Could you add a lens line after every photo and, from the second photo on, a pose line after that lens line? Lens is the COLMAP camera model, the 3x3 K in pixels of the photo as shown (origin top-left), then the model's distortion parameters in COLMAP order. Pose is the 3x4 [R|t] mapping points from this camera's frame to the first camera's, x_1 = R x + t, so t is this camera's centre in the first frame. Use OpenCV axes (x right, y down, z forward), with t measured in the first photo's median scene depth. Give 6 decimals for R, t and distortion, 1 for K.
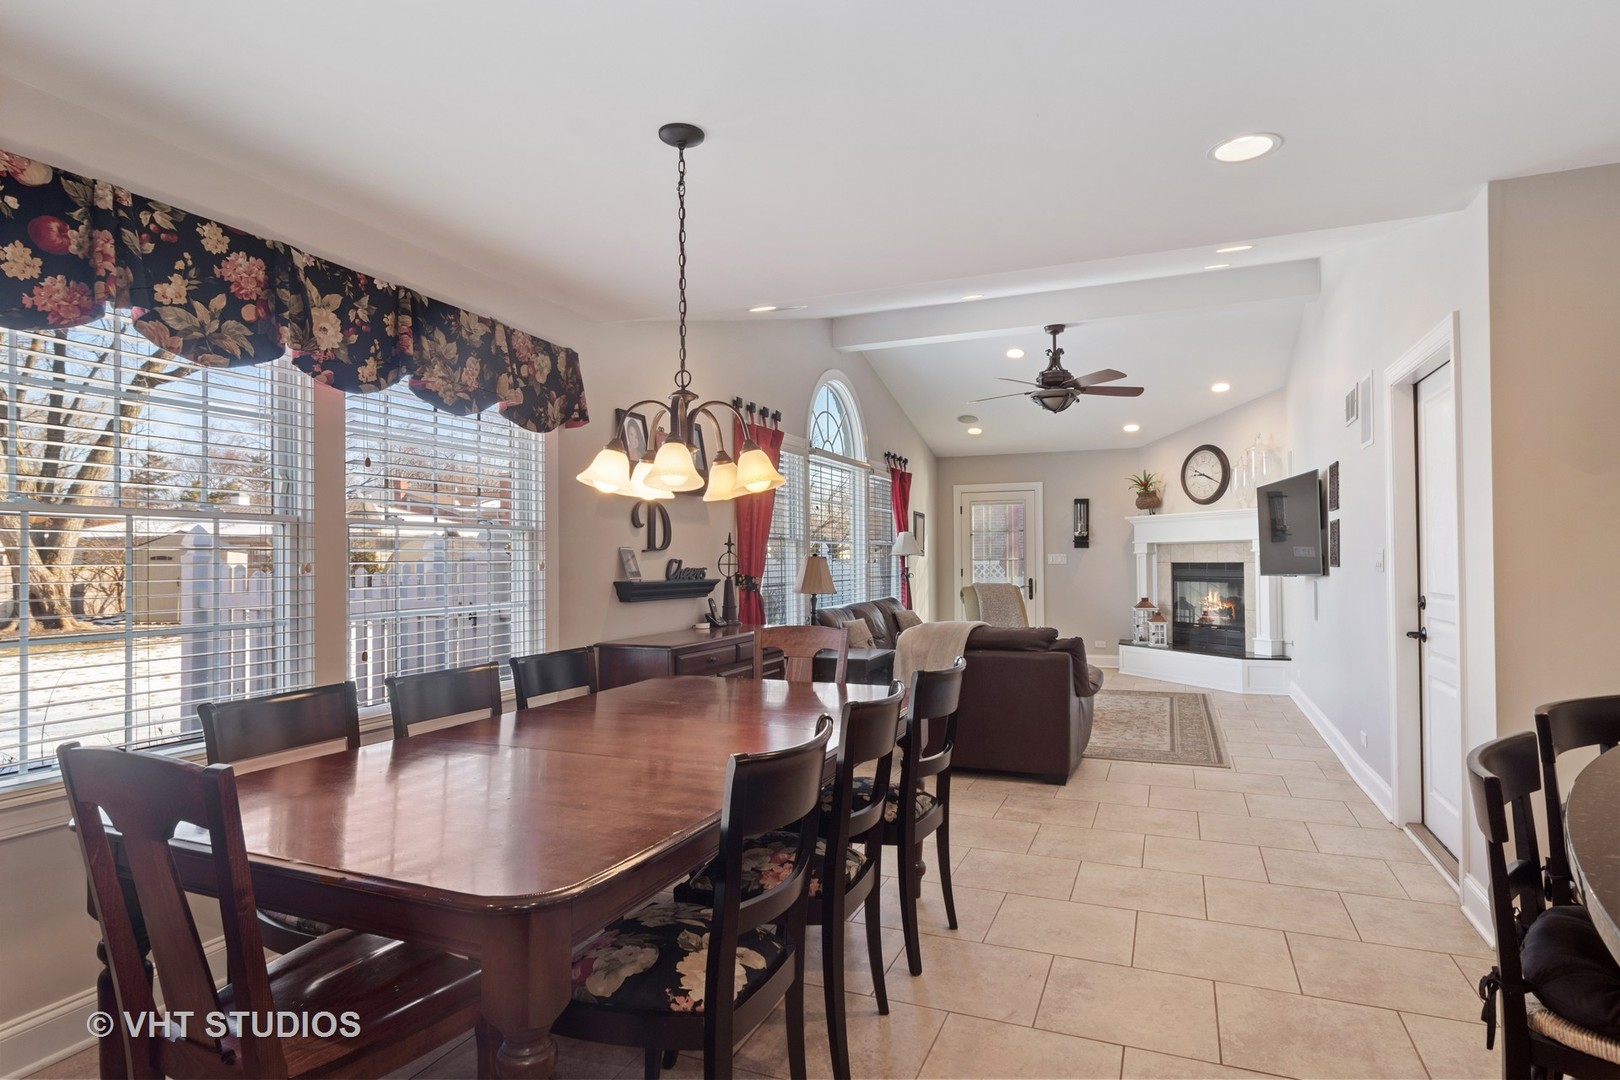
lens RADIAL K [[871.4, 0, 817.9], [0, 871.4, 542.6], [0, 0, 1]] dist [-0.016005, -0.001908]
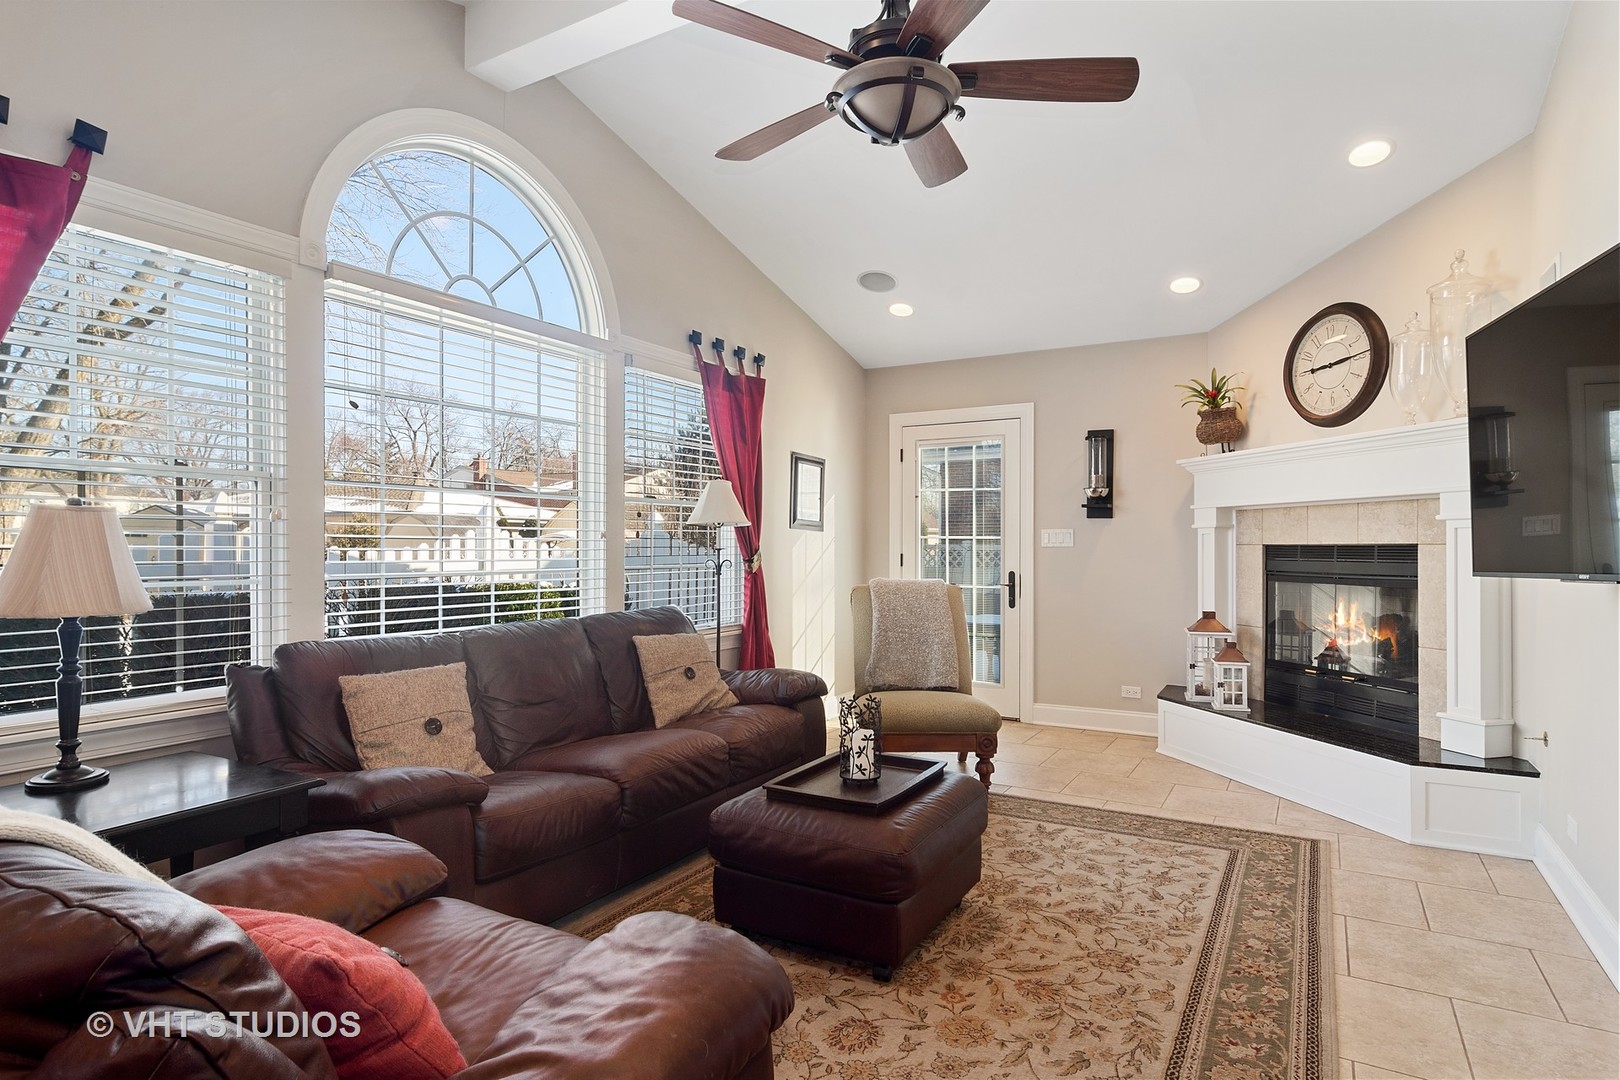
lens RADIAL K [[871.4, 0, 799.3], [0, 871.4, 541.6], [0, 0, 1]] dist [-0.016005, -0.001908]
pose [[0.987766, 0.008972, -0.155688, 0.217721], [-0.006891, 0.999880, 0.013905, 0.015931], [0.155794, -0.012662, 0.987708, 0.454937]]
